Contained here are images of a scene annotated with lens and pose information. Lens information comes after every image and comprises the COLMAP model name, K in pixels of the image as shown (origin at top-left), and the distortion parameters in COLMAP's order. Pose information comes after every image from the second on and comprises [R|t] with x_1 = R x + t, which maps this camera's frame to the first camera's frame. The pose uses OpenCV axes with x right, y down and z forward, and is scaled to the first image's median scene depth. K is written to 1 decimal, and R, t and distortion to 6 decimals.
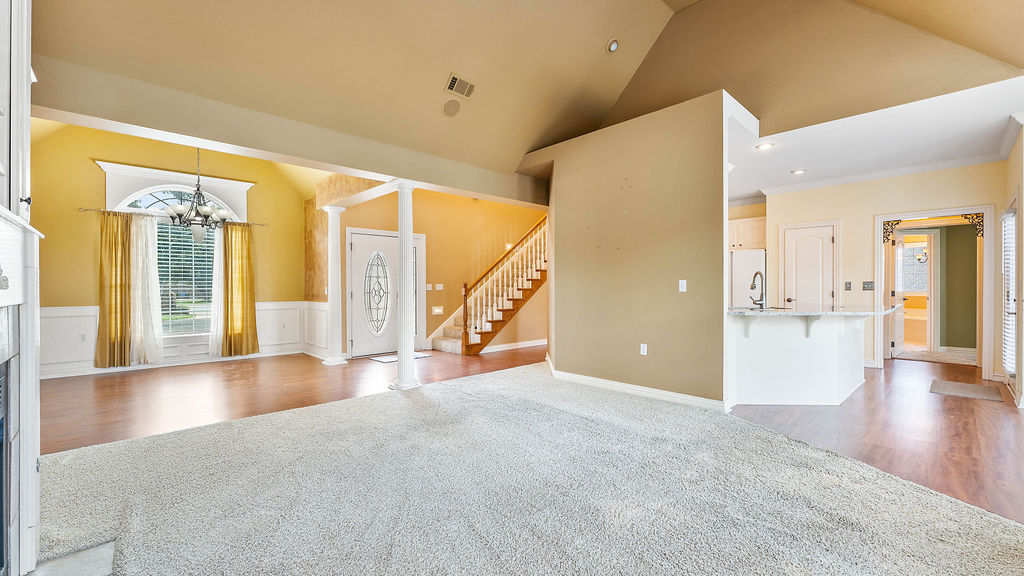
lens RADIAL K [[419.0, 0, 506.2], [0, 419.0, 286.4], [0, 0, 1]] dist [-0.001520, -0.000243]
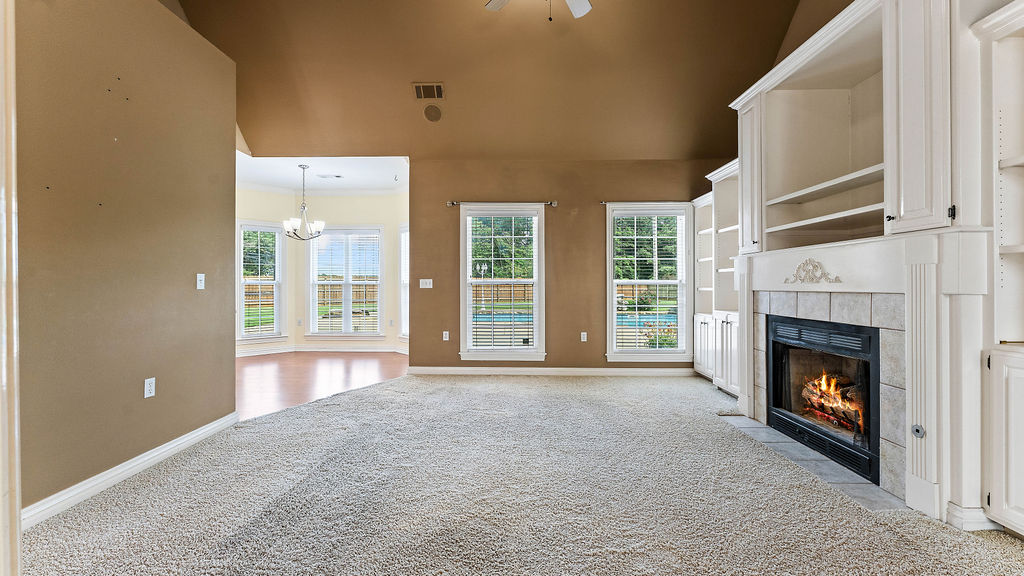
lens RADIAL K [[412.9, 0, 504.9], [0, 412.9, 287.8], [0, 0, 1]] dist [0.000186, -0.000430]
pose [[-0.714902, -0.002324, 0.699221, -0.319198], [0.000233, 0.999994, 0.003561, 0.004390], [-0.699225, 0.002709, -0.714897, 0.753745]]
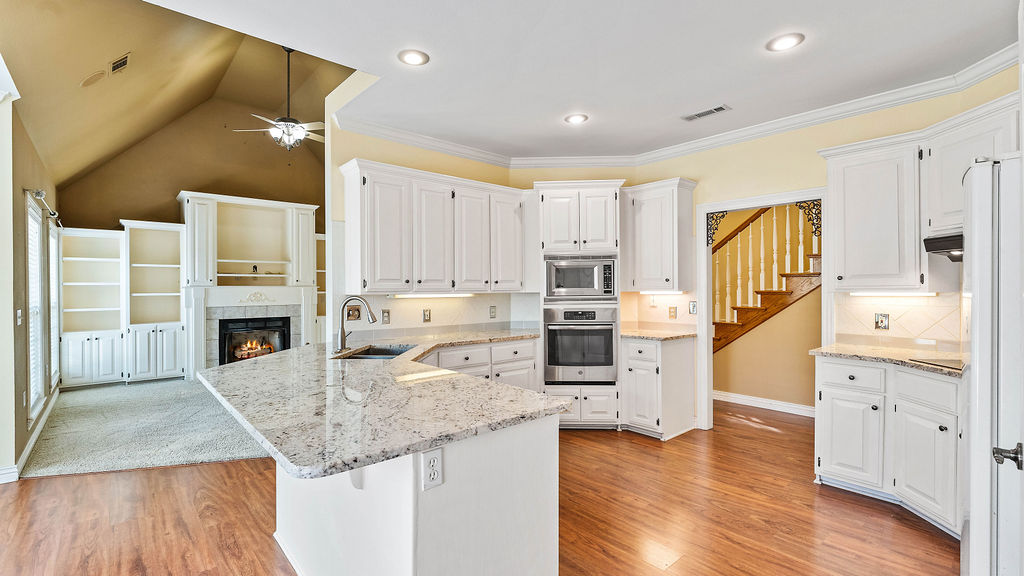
lens RADIAL K [[454.8, 0, 502.1], [0, 454.8, 288.5], [0, 0, 1]] dist [0.003319, 0.000223]
pose [[-0.040488, 0.003153, -0.999175, 0.916293], [0.006831, 0.999973, 0.002879, -0.033881], [0.999157, -0.006709, -0.040508, 0.873559]]
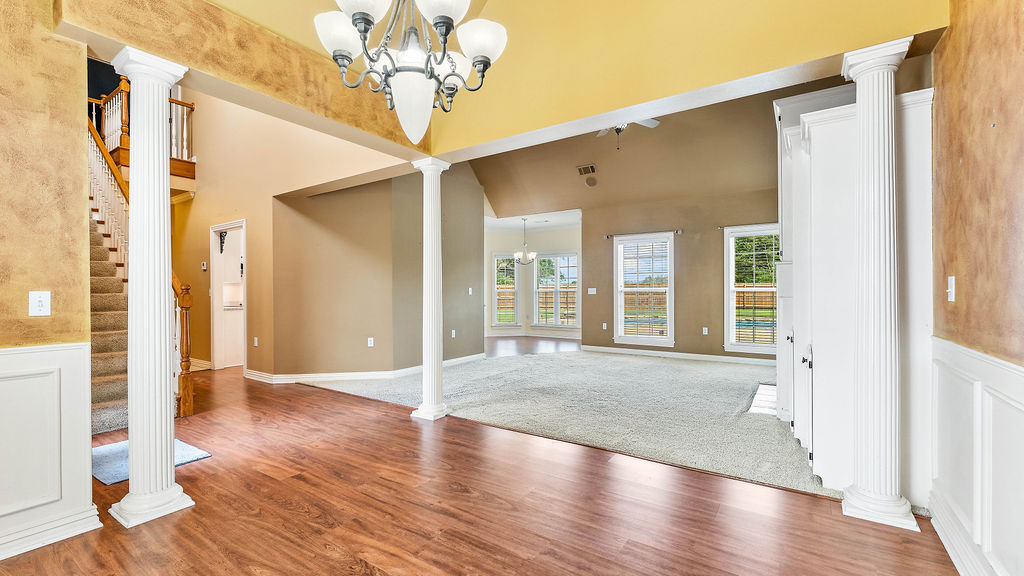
lens RADIAL K [[427.3, 0, 506.5], [0, 427.3, 294.3], [0, 0, 1]] dist [-0.000401, 0.000006]
pose [[-0.214238, -0.003355, 0.976776, -0.844225], [0.002443, 0.999989, 0.003970, 0.002963], [-0.976778, 0.003236, -0.214227, 0.804327]]
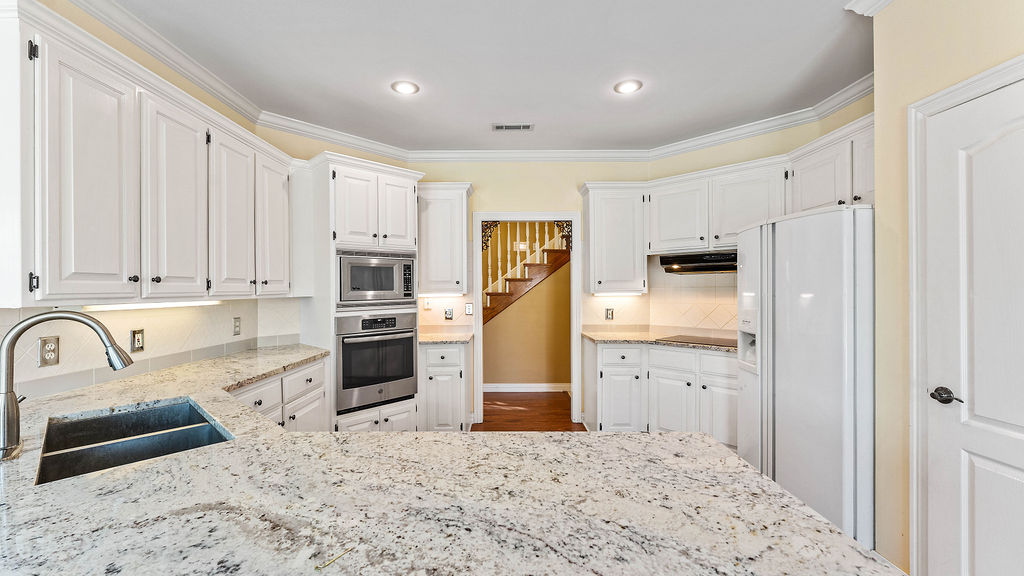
lens RADIAL K [[412.9, 0, 504.9], [0, 412.9, 287.8], [0, 0, 1]] dist [0.000186, -0.000430]
pose [[0.730686, -0.002640, -0.682709, 0.701272], [0.005045, 0.999986, 0.001532, -0.035416], [0.682695, -0.004564, 0.730689, 0.689651]]
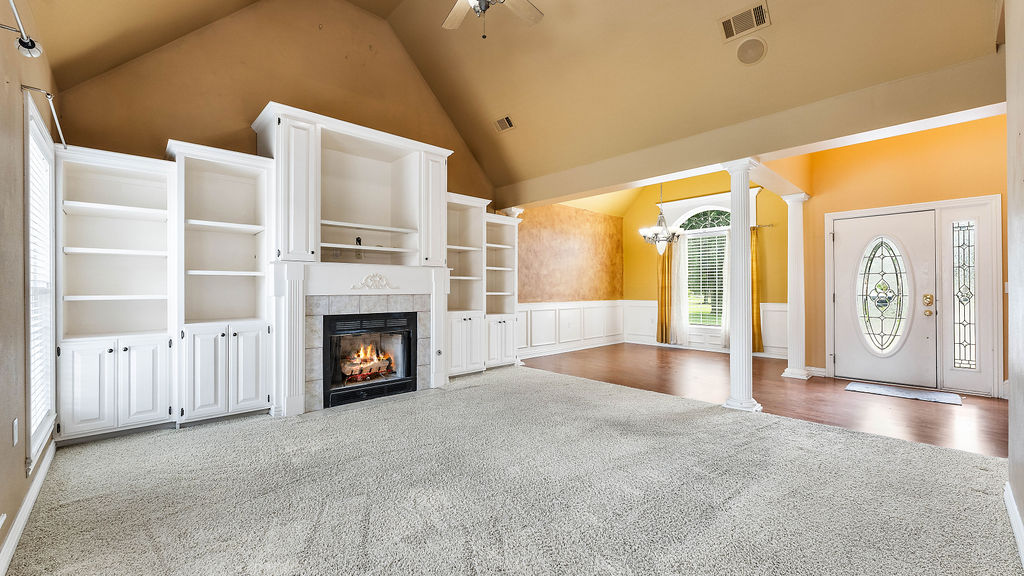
lens RADIAL K [[412.9, 0, 504.9], [0, 412.9, 287.8], [0, 0, 1]] dist [0.000186, -0.000430]
pose [[-0.006886, -0.000984, -0.999976, 0.456683], [0.004131, 0.999991, -0.001012, 0.000191], [0.999968, -0.004138, -0.006882, 0.412511]]
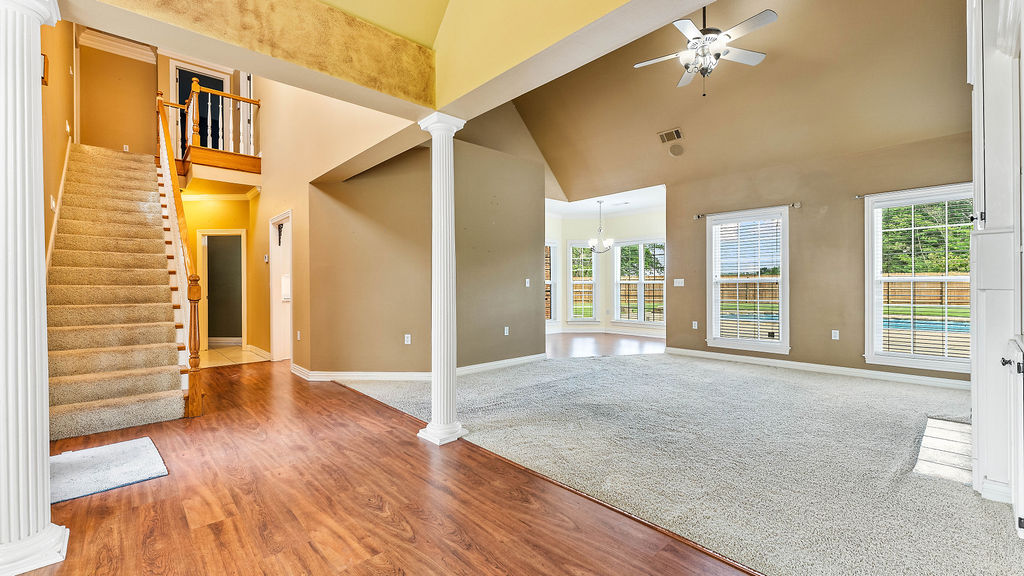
lens RADIAL K [[418.2, 0, 507.5], [0, 418.2, 286.9], [0, 0, 1]] dist [-0.001755, -0.000191]
pose [[0.014024, -0.002922, 0.999897, -0.692822], [0.003650, 0.999989, 0.002871, 0.005697], [-0.999895, 0.003609, 0.014035, 0.689504]]
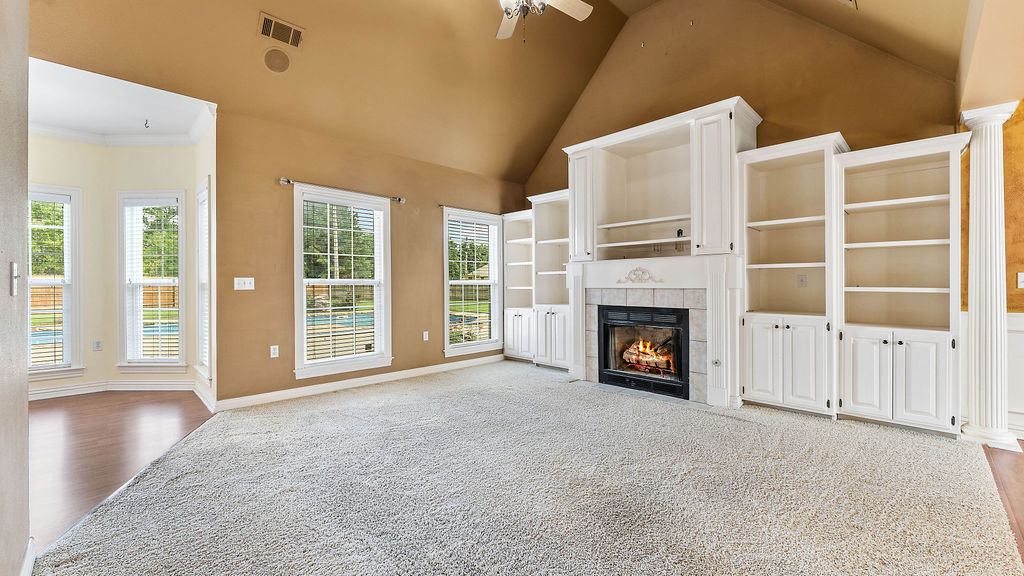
lens RADIAL K [[412.9, 0, 504.9], [0, 412.9, 287.8], [0, 0, 1]] dist [0.000186, -0.000430]
pose [[-0.999734, 0.006430, -0.022164, 0.005555], [0.006284, 0.999958, 0.006647, 0.003175], [0.022206, 0.006506, -0.999732, 0.892879]]
